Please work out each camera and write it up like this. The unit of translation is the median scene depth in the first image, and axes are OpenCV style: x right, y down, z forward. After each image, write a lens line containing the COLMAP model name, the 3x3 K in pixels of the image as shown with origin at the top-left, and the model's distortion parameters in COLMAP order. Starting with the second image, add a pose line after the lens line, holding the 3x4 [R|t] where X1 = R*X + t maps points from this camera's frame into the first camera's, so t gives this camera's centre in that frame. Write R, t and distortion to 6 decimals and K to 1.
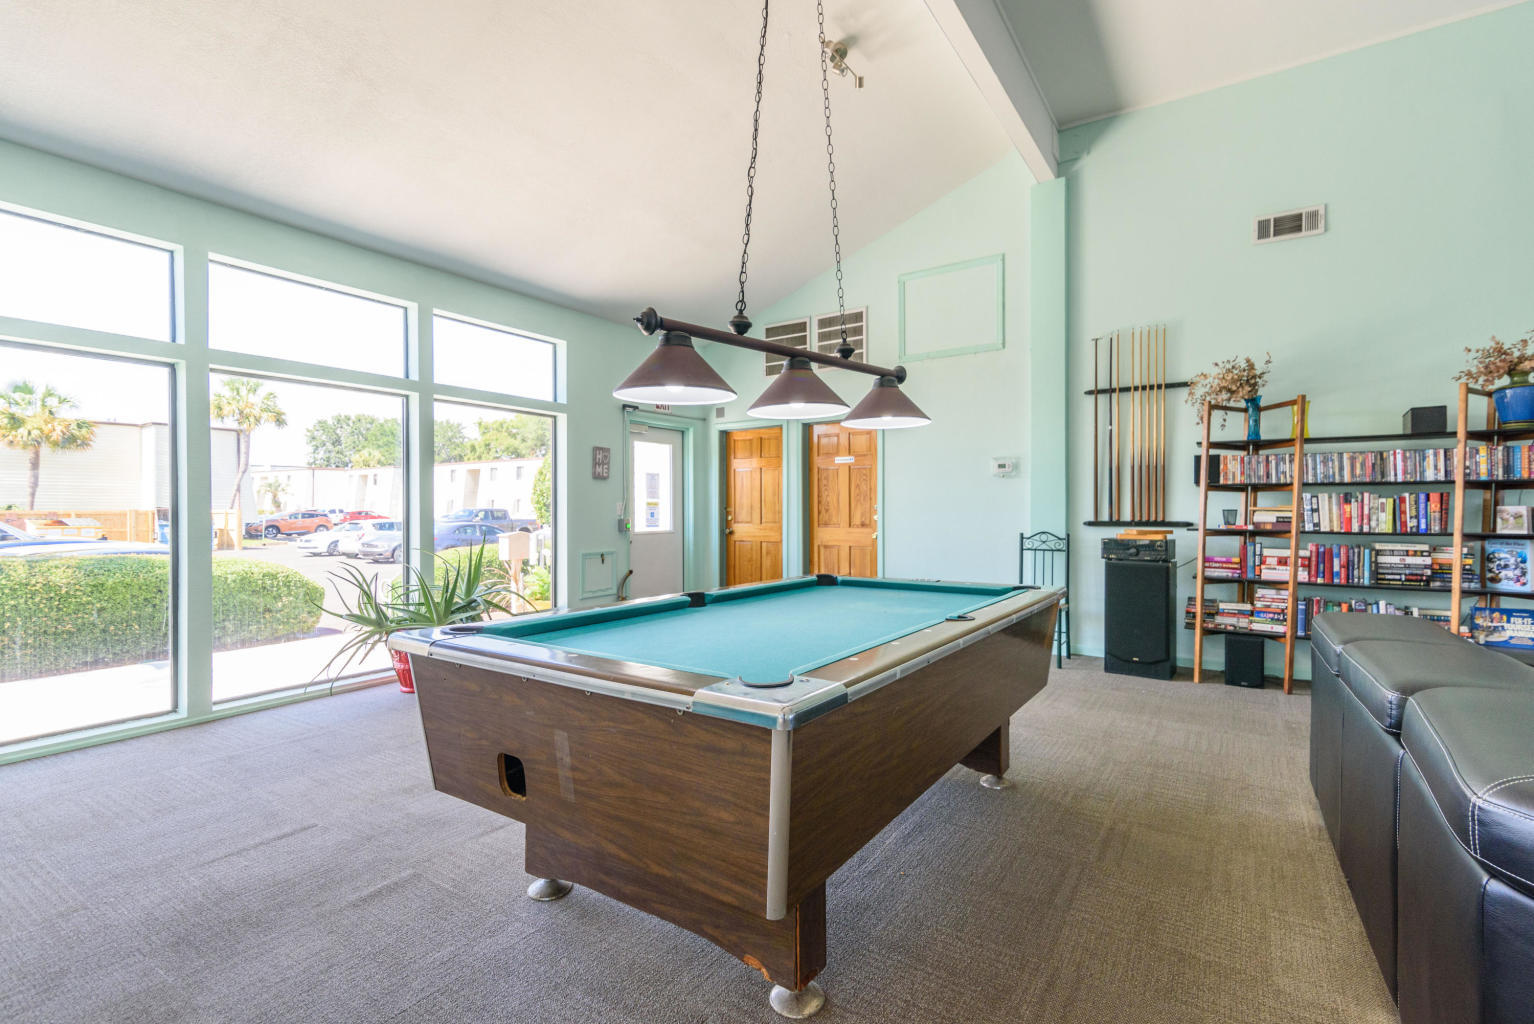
lens RADIAL K [[717.2, 0, 789.5], [0, 717.2, 512.5], [0, 0, 1]] dist [0.016651, -0.003721]
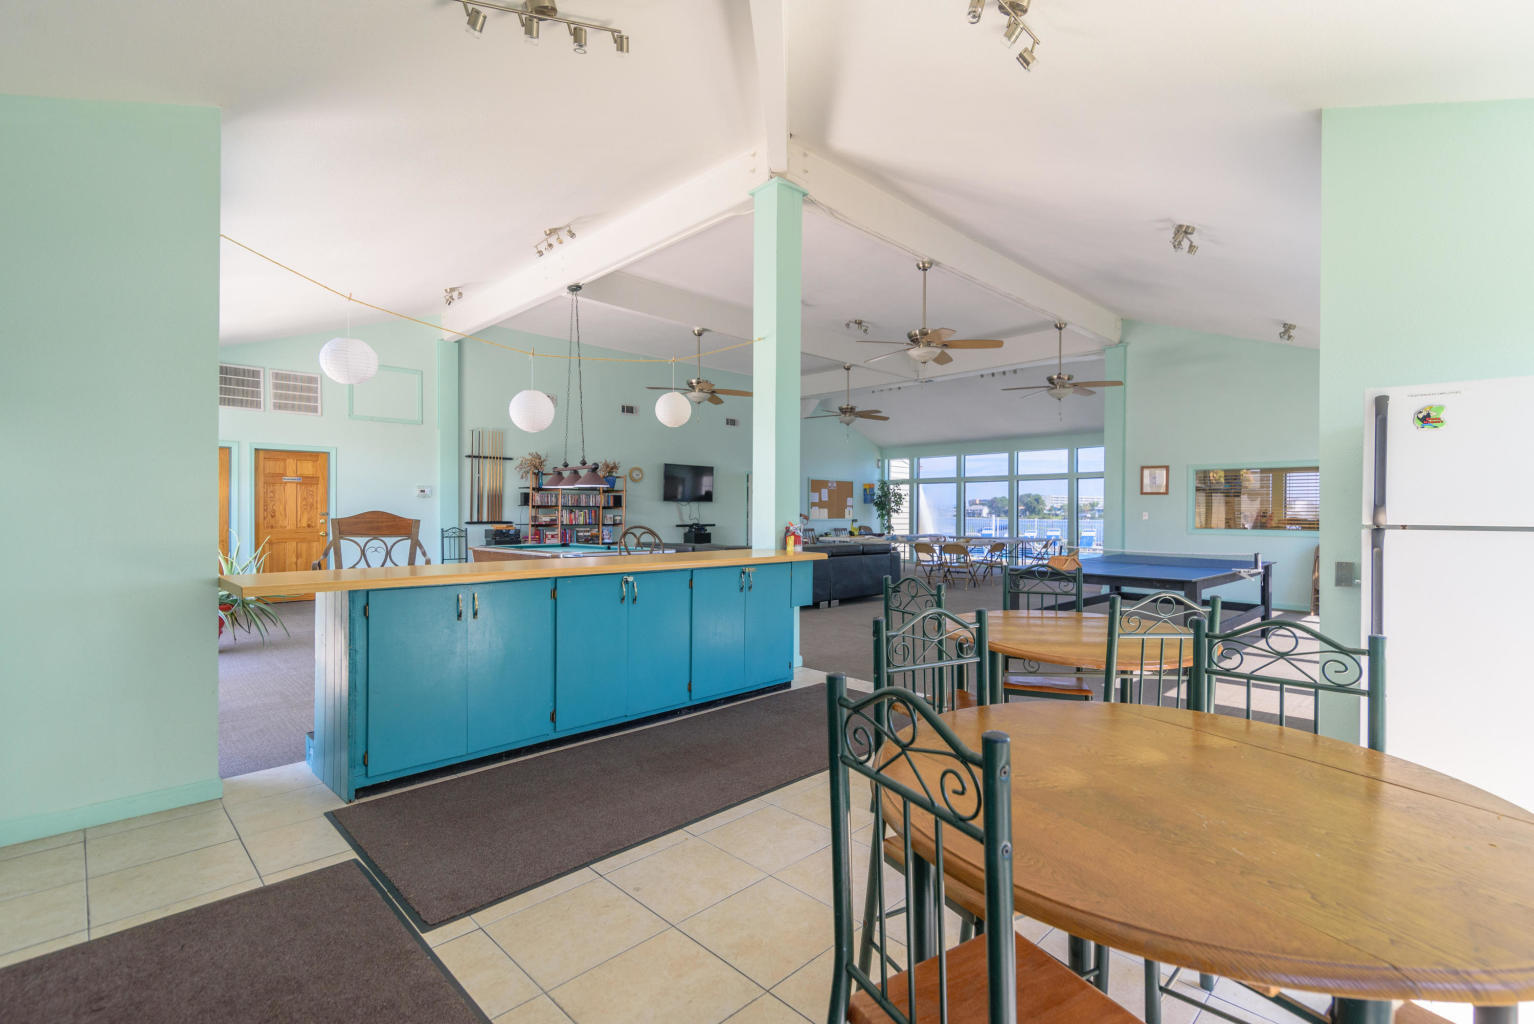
lens RADIAL K [[717.2, 0, 789.5], [0, 717.2, 512.5], [0, 0, 1]] dist [0.016651, -0.003721]
pose [[0.184606, 0.002511, 0.982809, -1.451118], [0.000071, 0.999997, -0.002568, -0.008421], [-0.982813, 0.000544, 0.184605, -0.244797]]
